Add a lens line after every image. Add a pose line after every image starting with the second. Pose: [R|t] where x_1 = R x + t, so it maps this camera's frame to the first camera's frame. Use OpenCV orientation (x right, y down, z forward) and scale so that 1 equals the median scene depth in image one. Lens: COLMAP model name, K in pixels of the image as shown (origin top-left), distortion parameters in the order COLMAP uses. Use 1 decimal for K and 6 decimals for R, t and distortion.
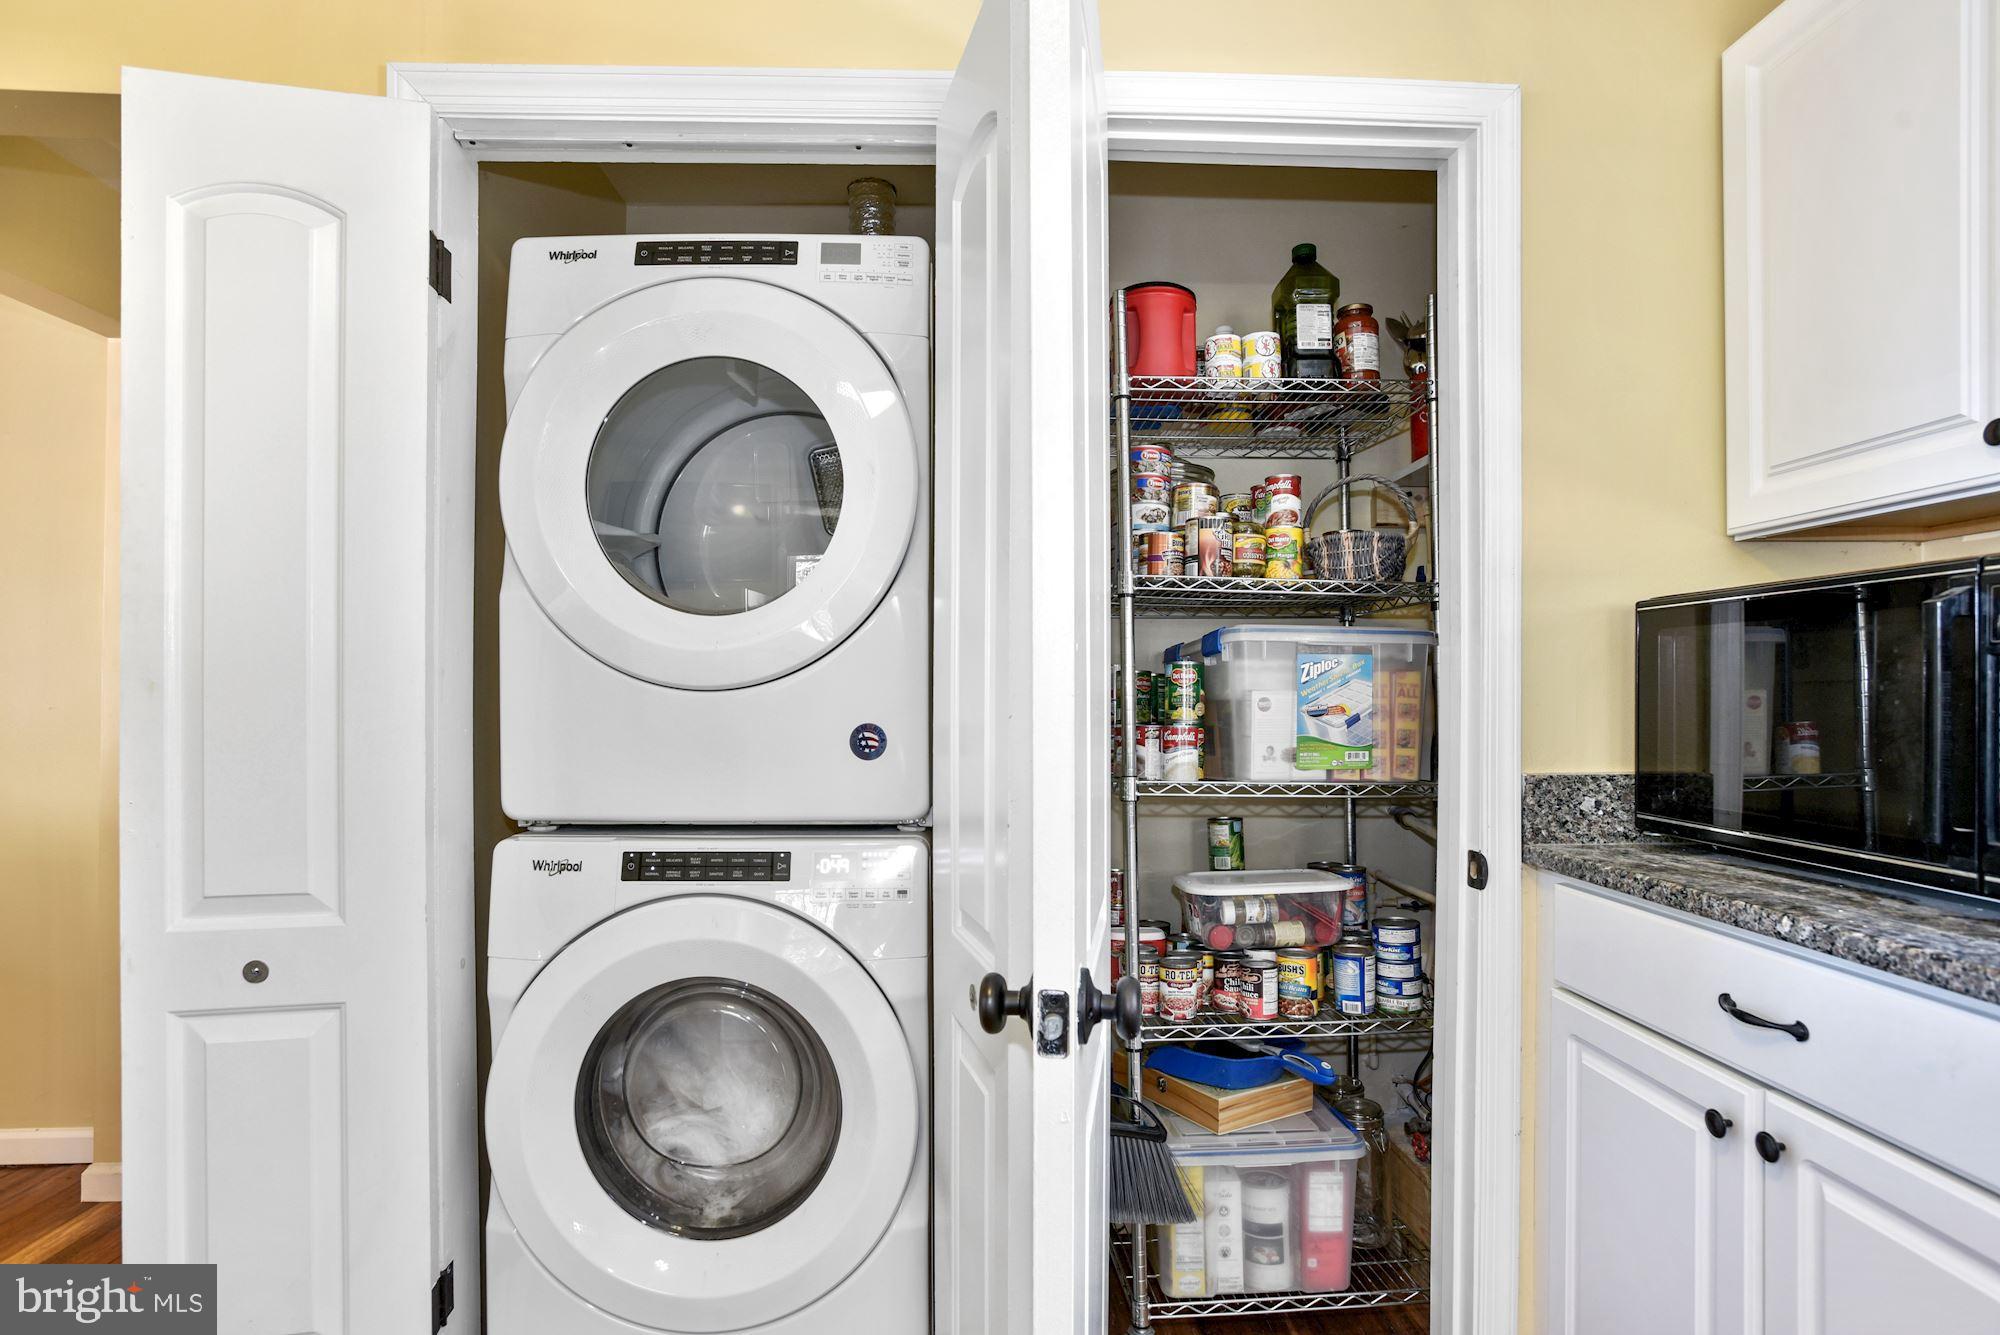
lens RADIAL K [[966.1, 0, 988.5], [0, 966.1, 707.4], [0, 0, 1]] dist [-0.031202, 0.004223]
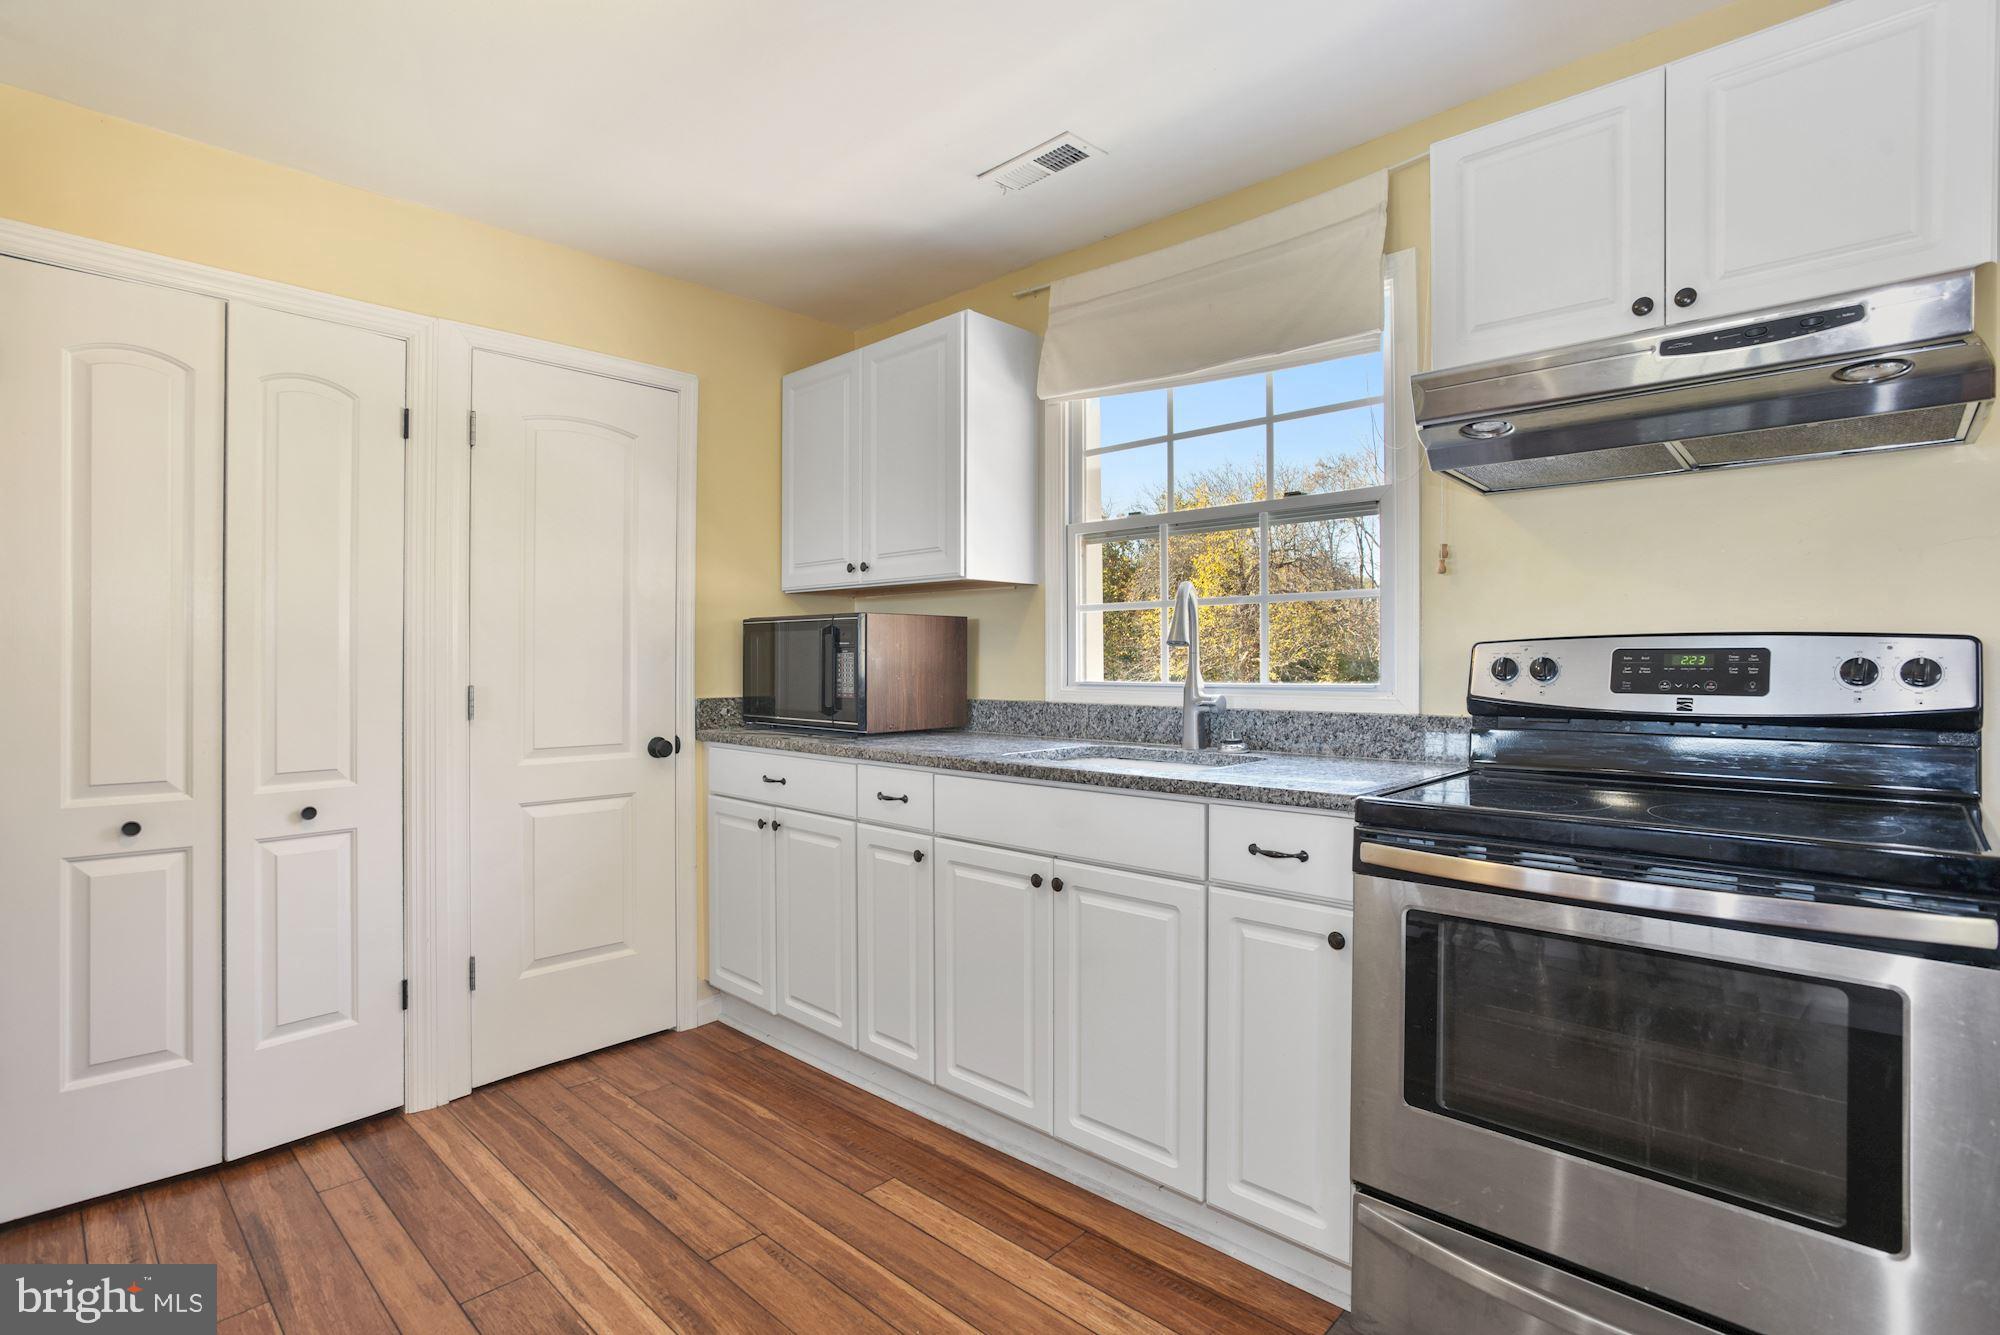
lens RADIAL K [[966.1, 0, 985.3], [0, 966.1, 661.6], [0, 0, 1]] dist [-0.031202, 0.004223]
pose [[0.717446, 0.004226, 0.696602, -0.420055], [0.002708, 0.999957, -0.008856, 0.007440], [-0.696609, 0.008240, 0.717403, -0.874805]]
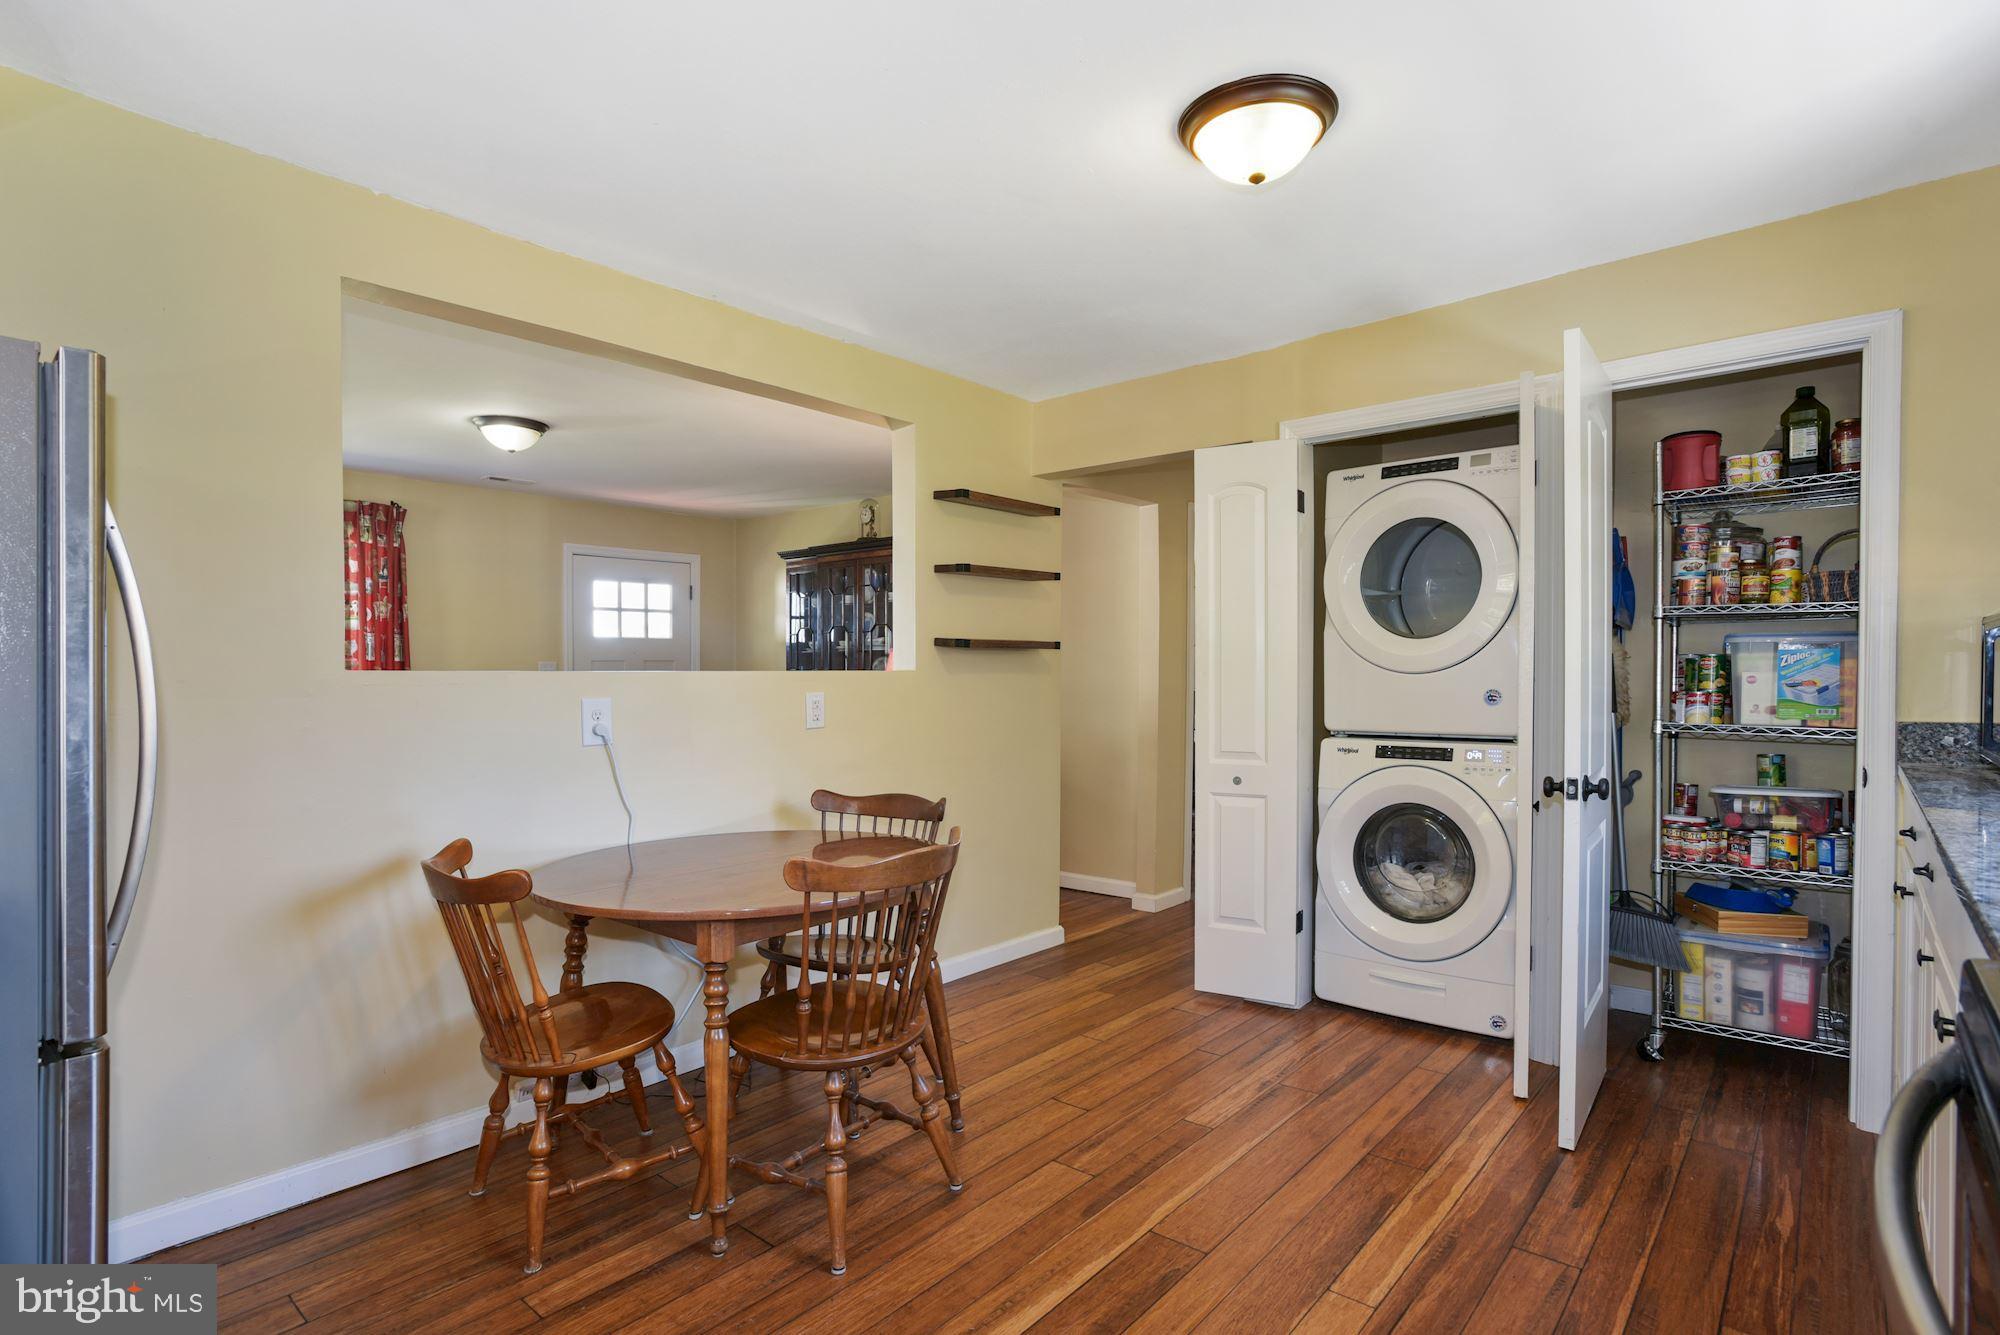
lens RADIAL K [[966.1, 0, 998.2], [0, 966.1, 683.3], [0, 0, 1]] dist [-0.031202, 0.004223]
pose [[0.721382, 0.003315, -0.692530, 0.493619], [-0.002360, 0.999995, 0.002328, 0.002083], [0.692533, -0.000045, 0.721386, -1.130567]]
